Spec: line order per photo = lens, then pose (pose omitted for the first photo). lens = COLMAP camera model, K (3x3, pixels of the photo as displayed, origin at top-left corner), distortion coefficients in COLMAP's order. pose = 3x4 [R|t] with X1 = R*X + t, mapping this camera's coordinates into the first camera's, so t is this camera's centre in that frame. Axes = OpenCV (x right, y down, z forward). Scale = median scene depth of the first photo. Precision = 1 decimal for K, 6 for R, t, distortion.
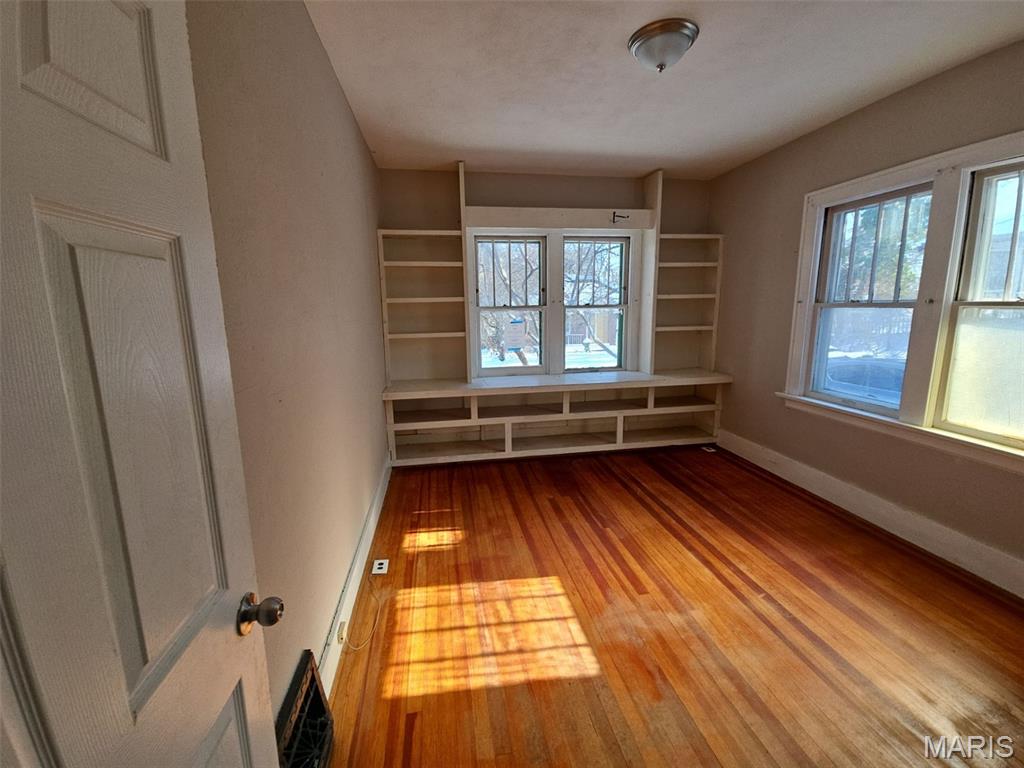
lens RADIAL K [[416.3, 0, 516.3], [0, 416.3, 380.1], [0, 0, 1]] dist [0.037316, -0.024465]
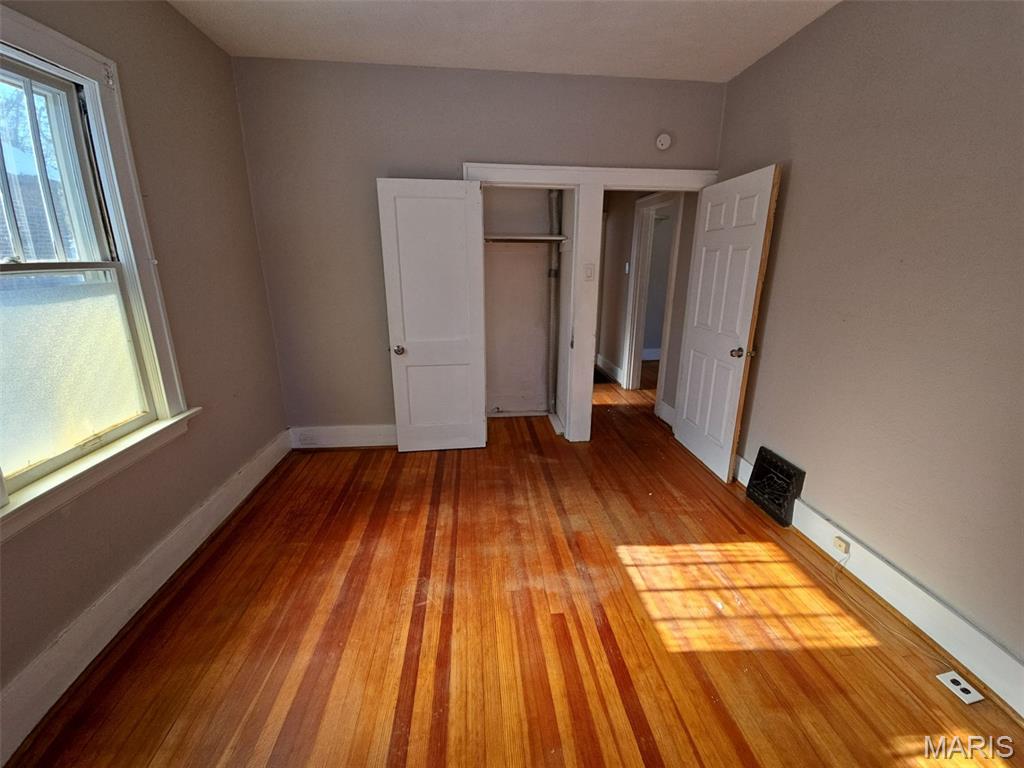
lens RADIAL K [[416.3, 0, 516.3], [0, 416.3, 380.1], [0, 0, 1]] dist [0.037316, -0.024465]
pose [[-0.996717, -0.012172, 0.080050, 0.348043], [0.023500, 0.902598, 0.429843, -0.296928], [-0.077485, 0.430313, -0.899348, 1.675632]]
